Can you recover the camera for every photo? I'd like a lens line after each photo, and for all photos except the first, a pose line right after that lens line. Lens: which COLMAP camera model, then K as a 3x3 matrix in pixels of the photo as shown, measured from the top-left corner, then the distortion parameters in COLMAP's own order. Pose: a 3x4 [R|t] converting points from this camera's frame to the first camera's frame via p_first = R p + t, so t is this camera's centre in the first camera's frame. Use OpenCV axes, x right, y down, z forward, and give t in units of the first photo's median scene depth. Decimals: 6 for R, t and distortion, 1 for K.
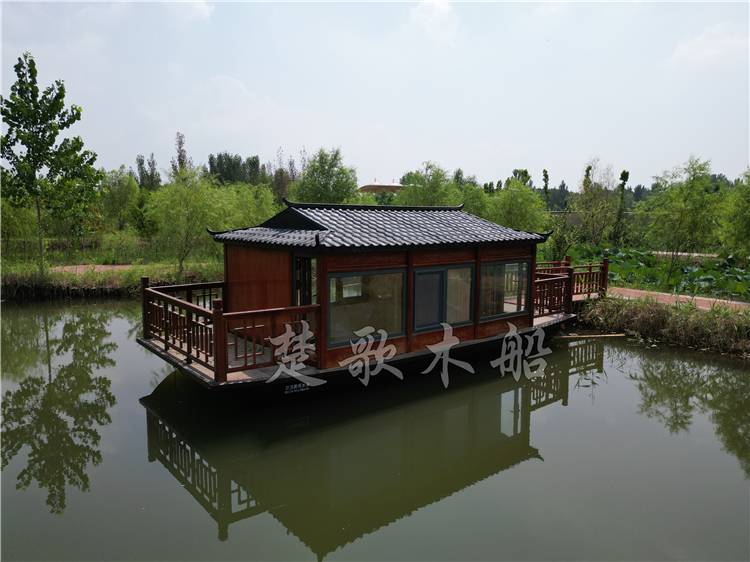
lens RADIAL K [[524.8, 0, 375.0], [0, 524.8, 281.0], [0, 0, 1]] dist [0.057998, -0.048597]
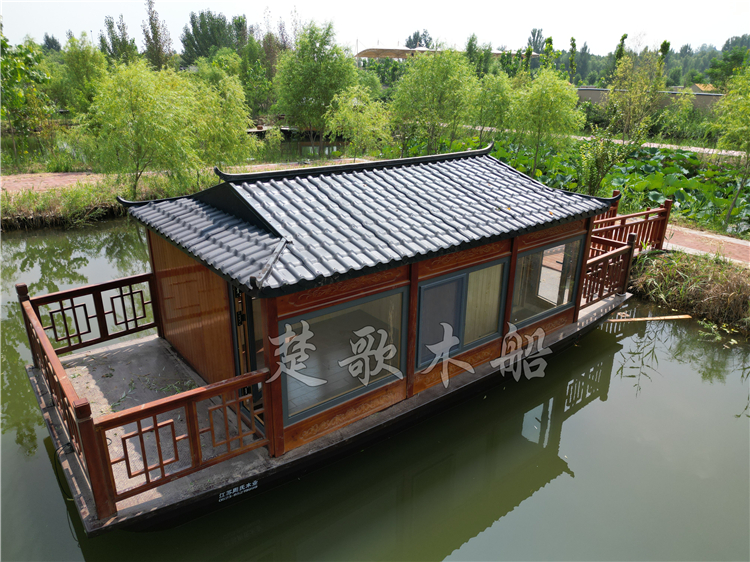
lens RADIAL K [[524.8, 0, 375.0], [0, 524.8, 281.0], [0, 0, 1]] dist [0.057998, -0.048597]
pose [[0.999978, 0.004753, -0.004688, 0.010156], [-0.003507, 0.971530, 0.236889, -0.086837], [0.005680, -0.236867, 0.971525, 0.171045]]
